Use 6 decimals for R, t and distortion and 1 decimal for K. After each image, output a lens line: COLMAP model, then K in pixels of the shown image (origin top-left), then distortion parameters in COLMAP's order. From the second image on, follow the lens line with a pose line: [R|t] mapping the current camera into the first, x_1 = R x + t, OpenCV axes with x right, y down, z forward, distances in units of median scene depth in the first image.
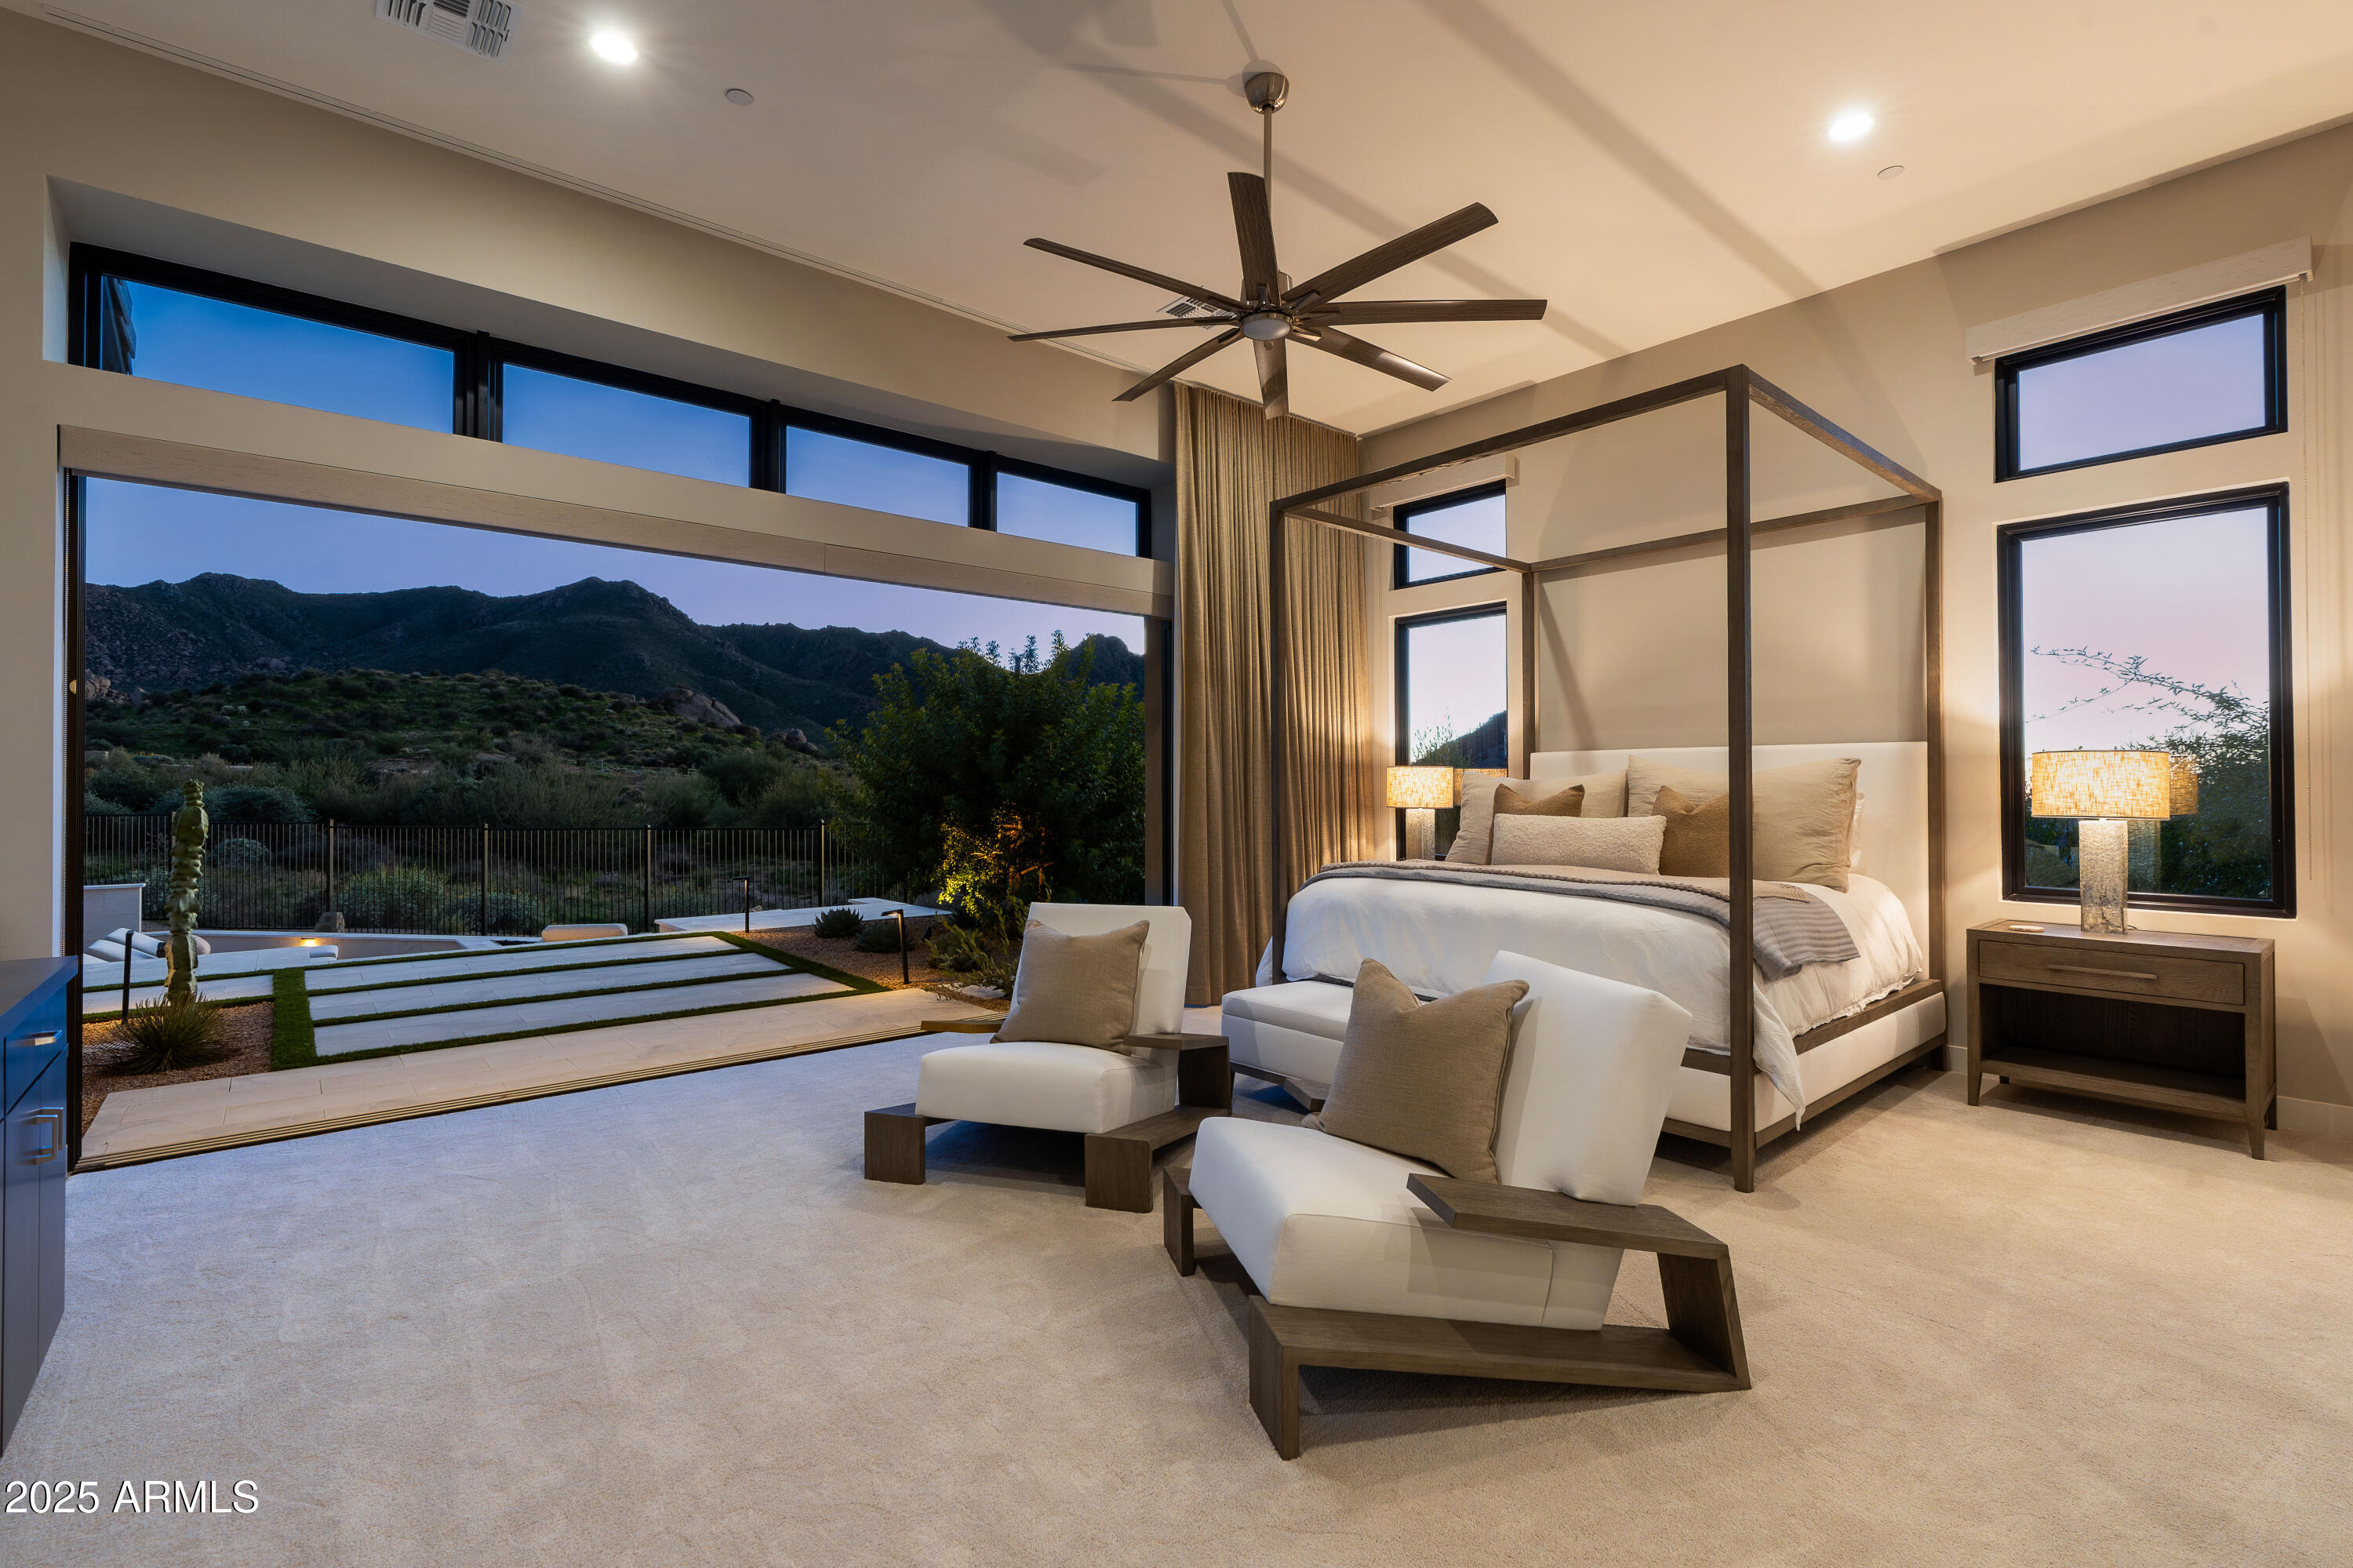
lens RADIAL K [[1066.4, 0, 1179.1], [0, 1066.4, 775.7], [0, 0, 1]] dist [-0.003046, 0.002440]
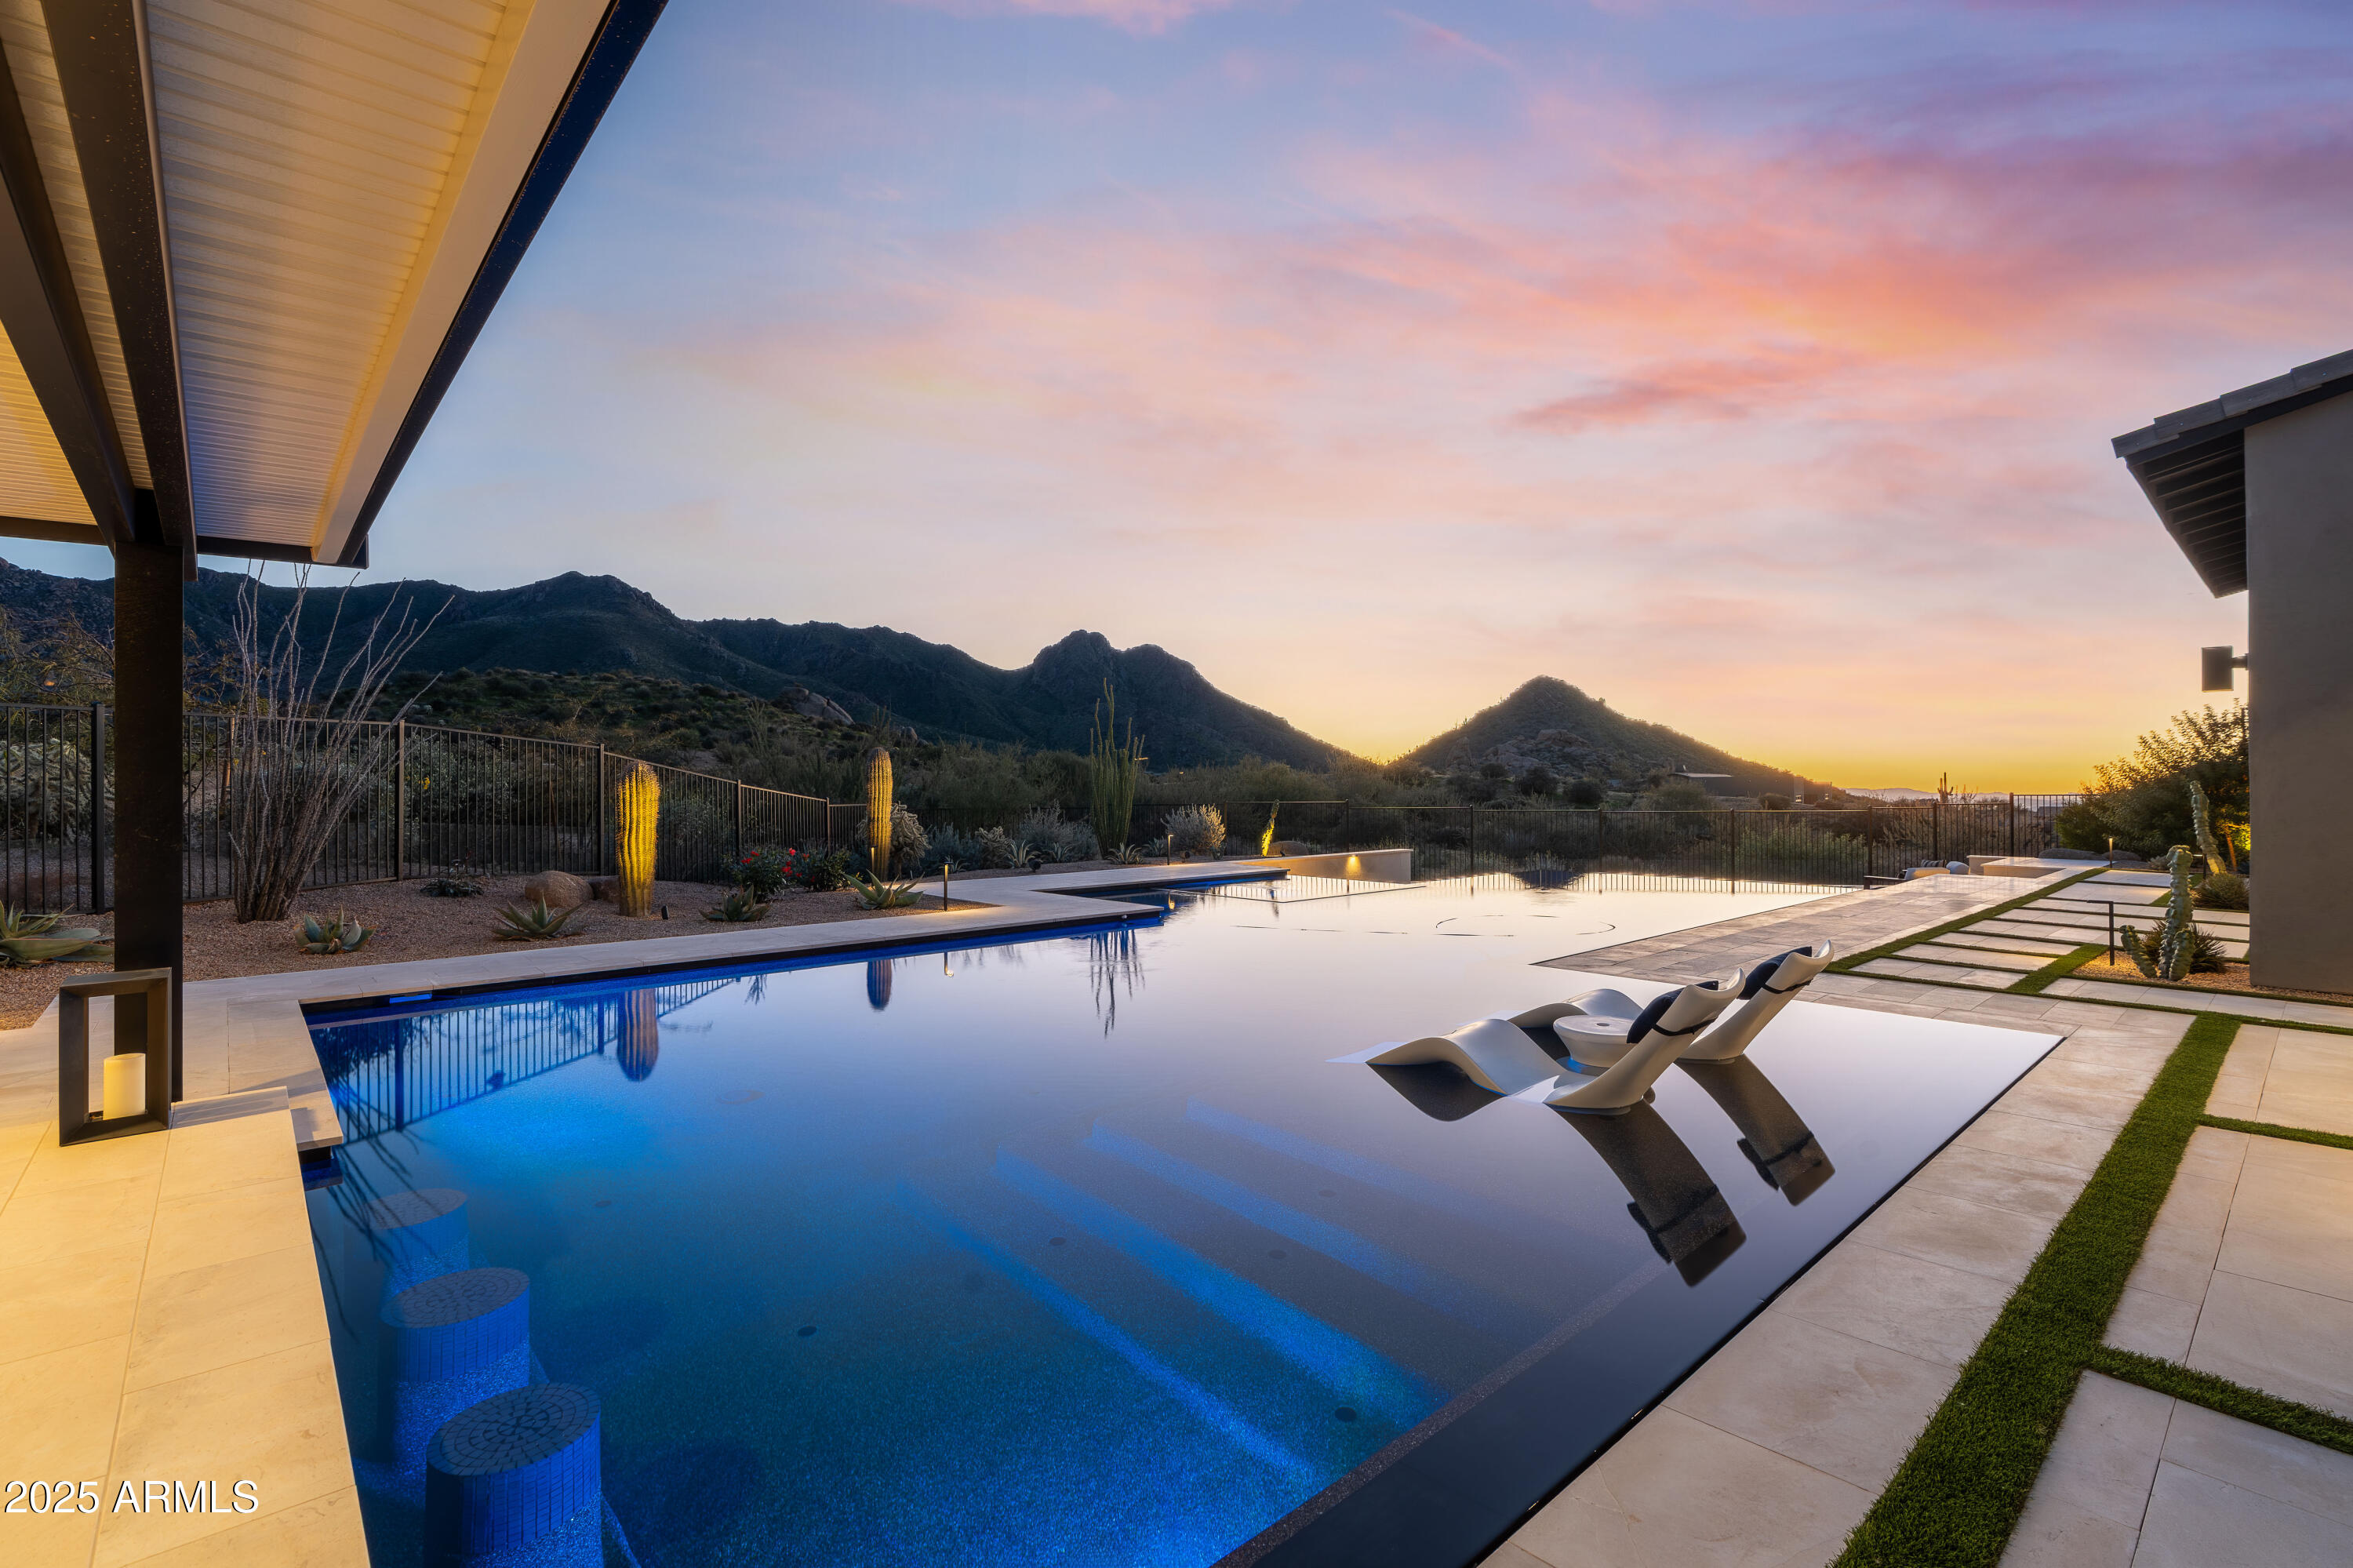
lens RADIAL K [[1066.4, 0, 1170.4], [0, 1066.4, 776.8], [0, 0, 1]] dist [-0.003046, 0.002440]
pose [[0.999872, -0.000016, 0.015997, -0.150900], [-0.000064, 0.999988, 0.004999, -0.000568], [-0.015997, -0.005000, 0.999860, -0.049638]]
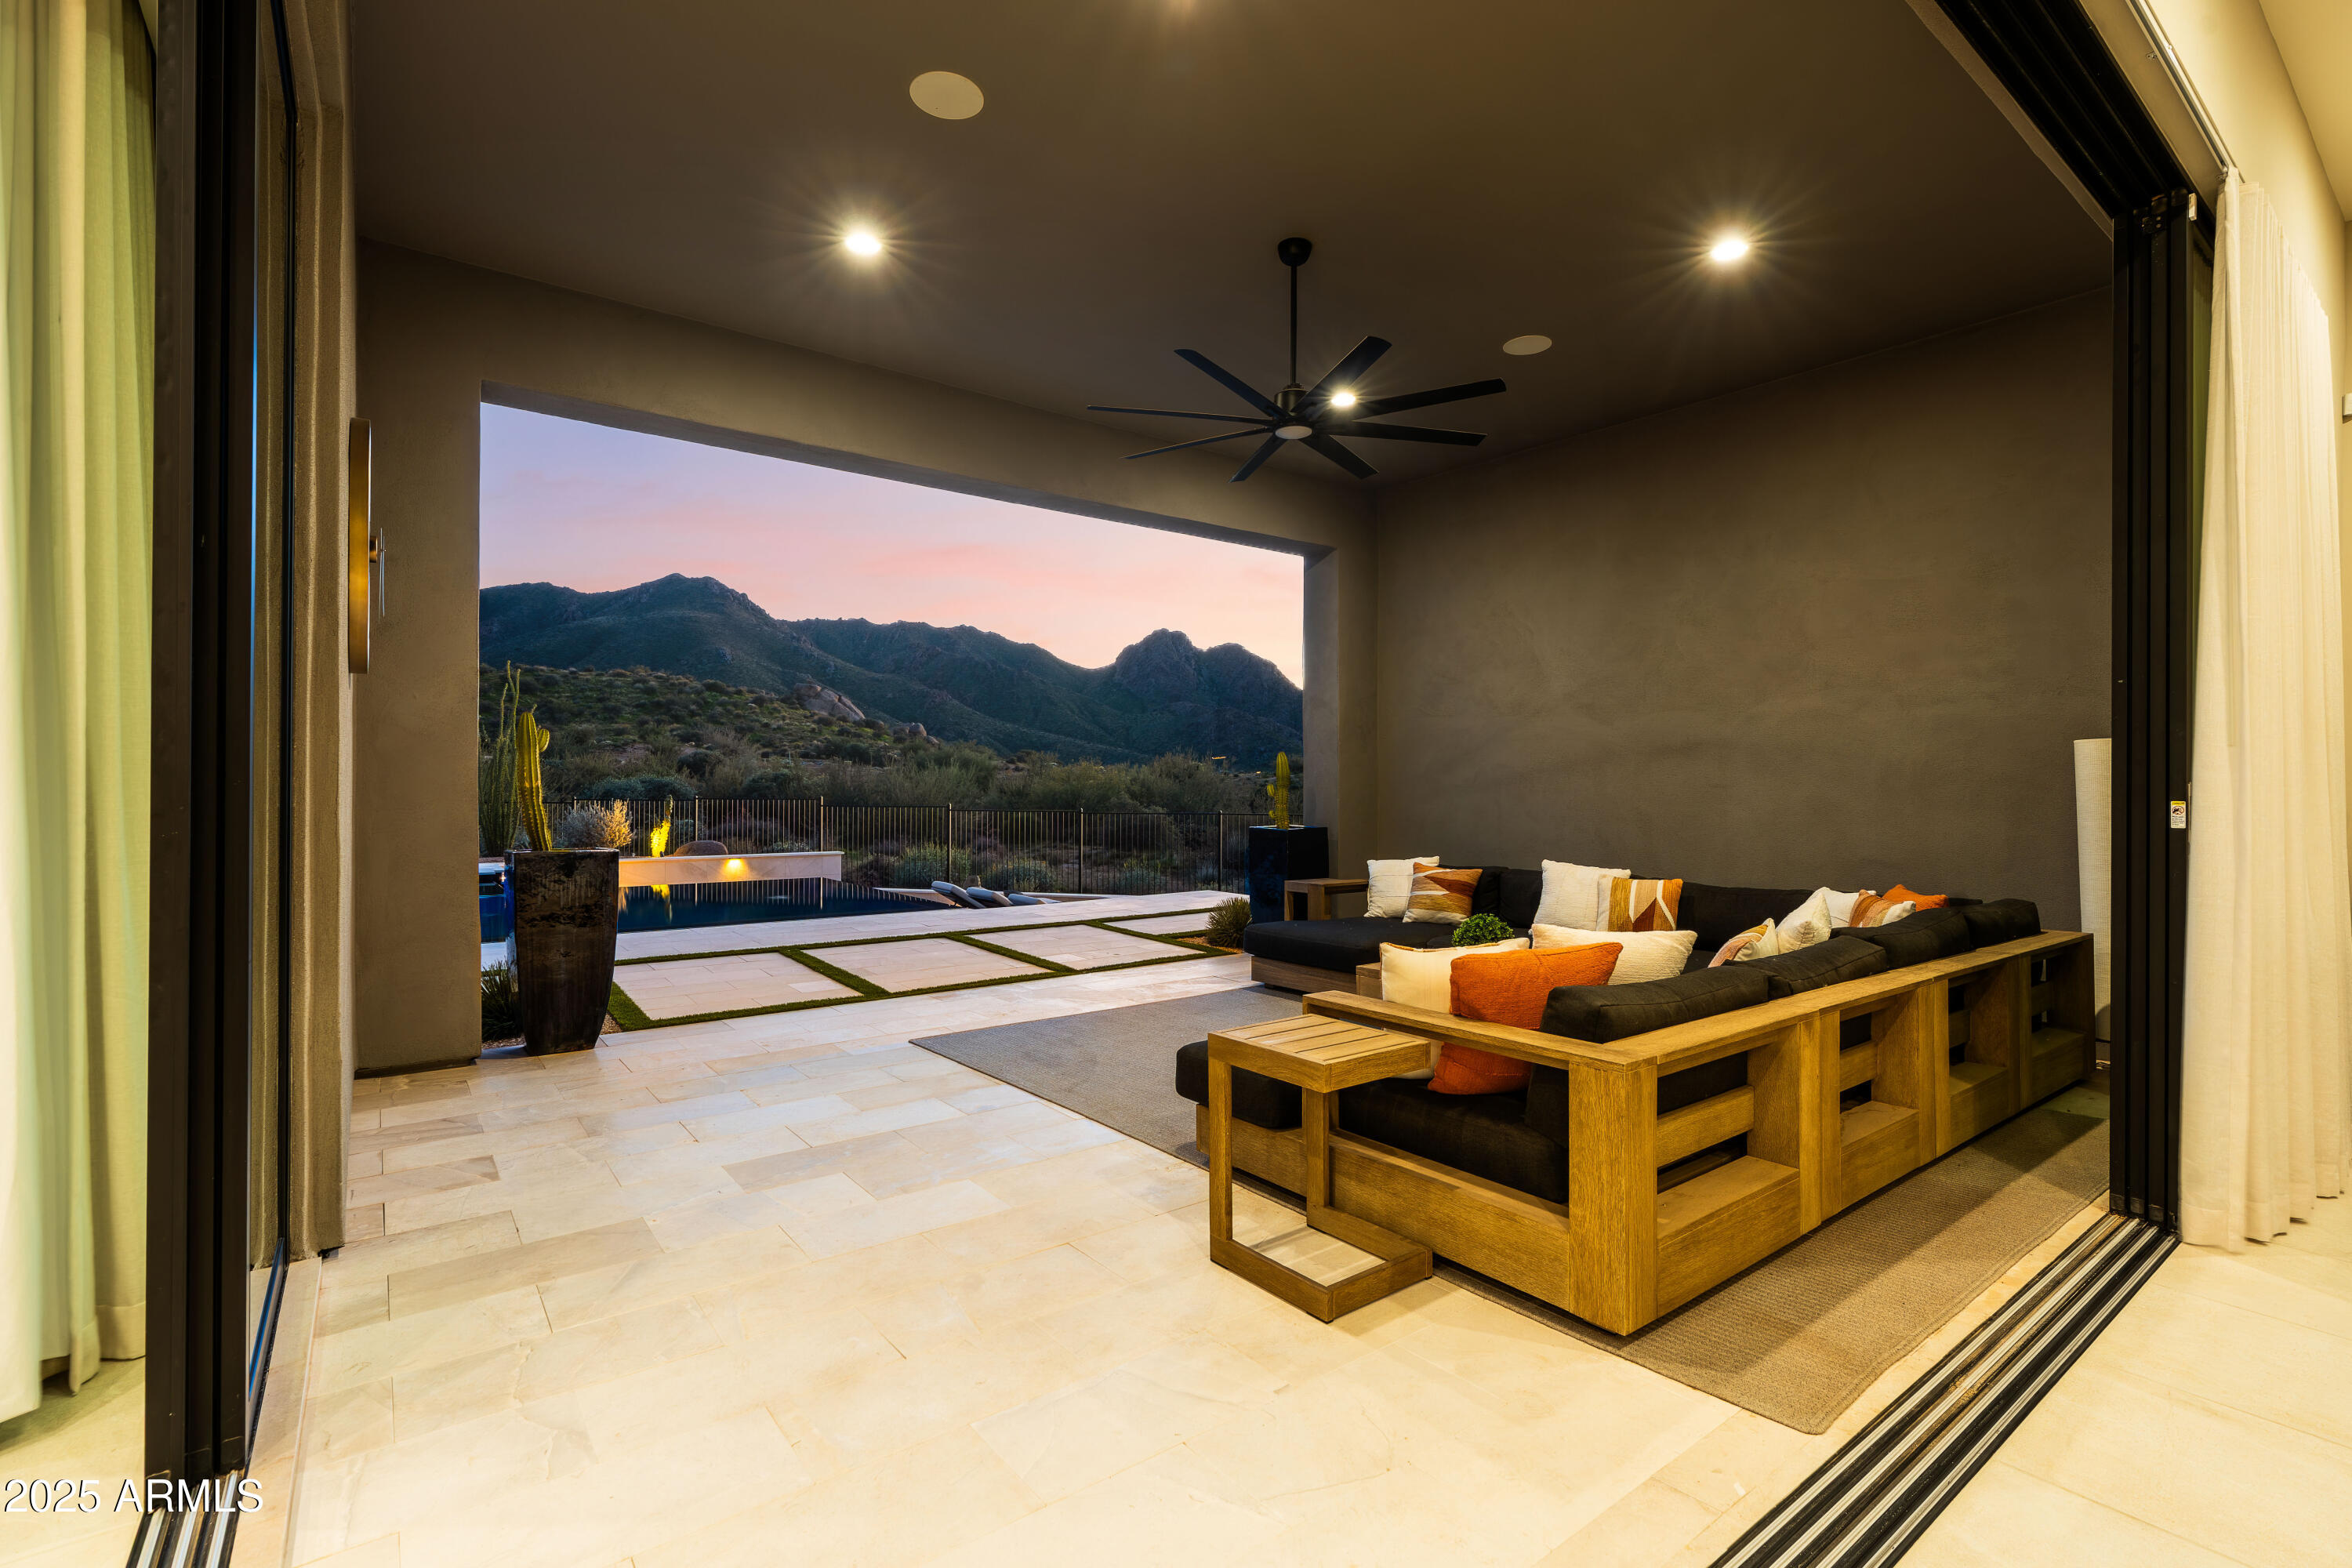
lens RADIAL K [[1066.0, 0, 1175.1], [0, 1066.0, 771.7], [0, 0, 1]] dist [-0.003046, 0.002440]
pose [[0.998168, 0.008191, -0.059943, -0.056392], [-0.008106, 0.999966, 0.001661, -0.000257], [0.059954, -0.001172, 0.998200, -0.029741]]
